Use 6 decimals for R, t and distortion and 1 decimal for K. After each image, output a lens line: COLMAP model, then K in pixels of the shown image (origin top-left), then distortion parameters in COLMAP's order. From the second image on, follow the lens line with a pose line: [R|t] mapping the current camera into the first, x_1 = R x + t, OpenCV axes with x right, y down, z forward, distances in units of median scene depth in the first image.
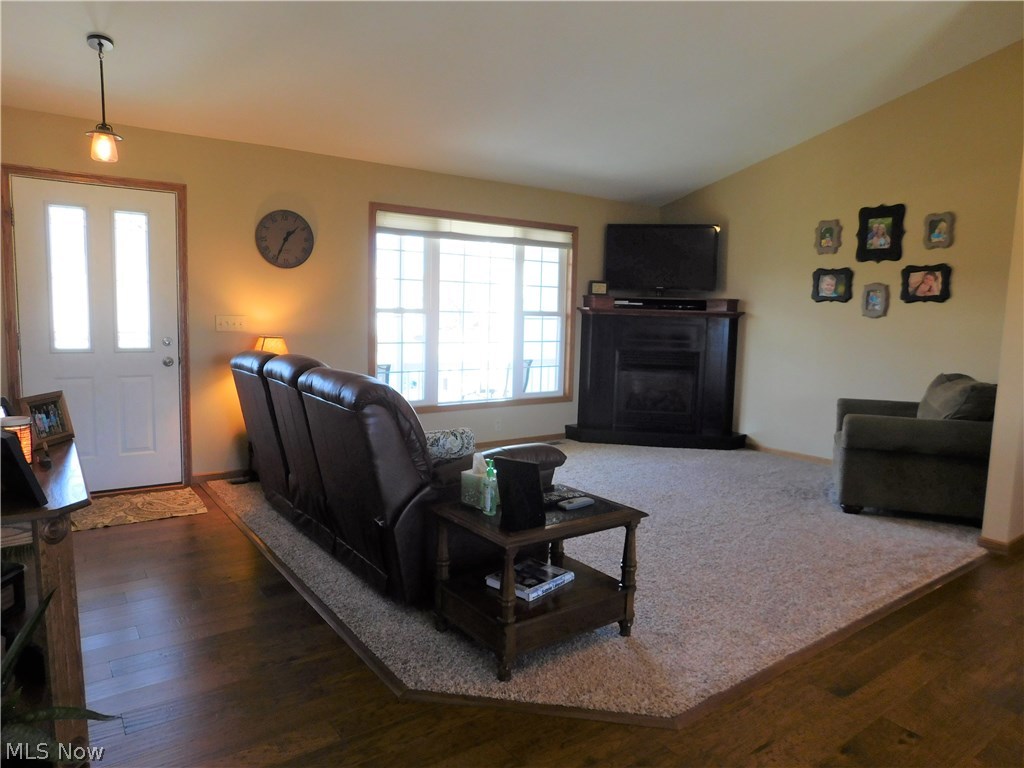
lens RADIAL K [[668.2, 0, 508.4], [0, 668.2, 383.5], [0, 0, 1]] dist [-0.066238, 0.055219]
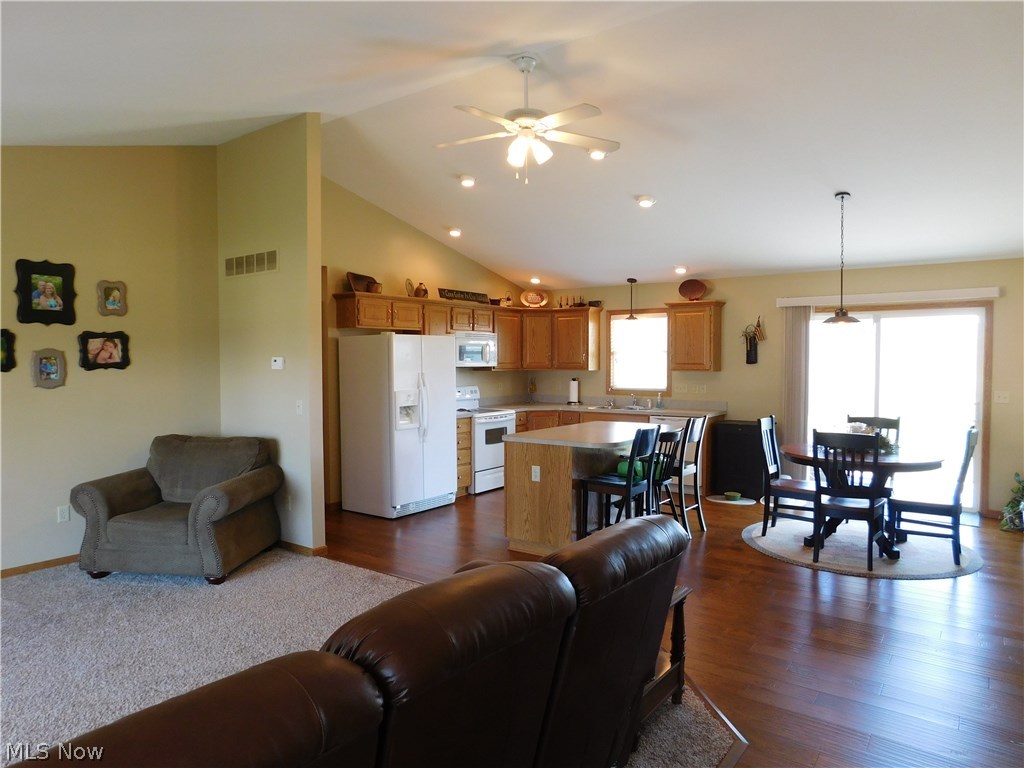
lens RADIAL K [[669.4, 0, 514.1], [0, 669.4, 384.0], [0, 0, 1]] dist [-0.078693, 0.059720]
pose [[-0.303546, -0.064312, 0.950644, -0.461363], [0.097079, 0.990440, 0.098003, -0.133123], [-0.947858, 0.122036, -0.294401, 0.684329]]
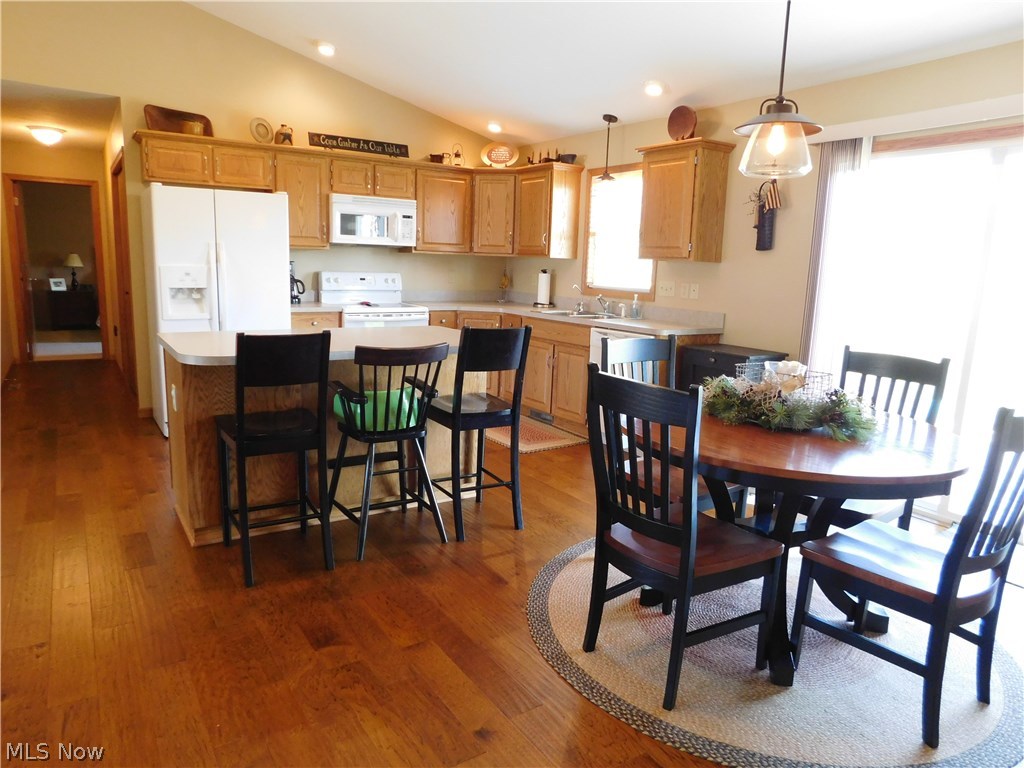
lens RADIAL K [[669.4, 0, 514.1], [0, 669.4, 384.0], [0, 0, 1]] dist [-0.078693, 0.059720]
pose [[0.041779, -0.203990, 0.978081, -0.114159], [0.074447, 0.976850, 0.200554, -0.012779], [-0.996349, 0.064437, 0.055998, 0.052097]]
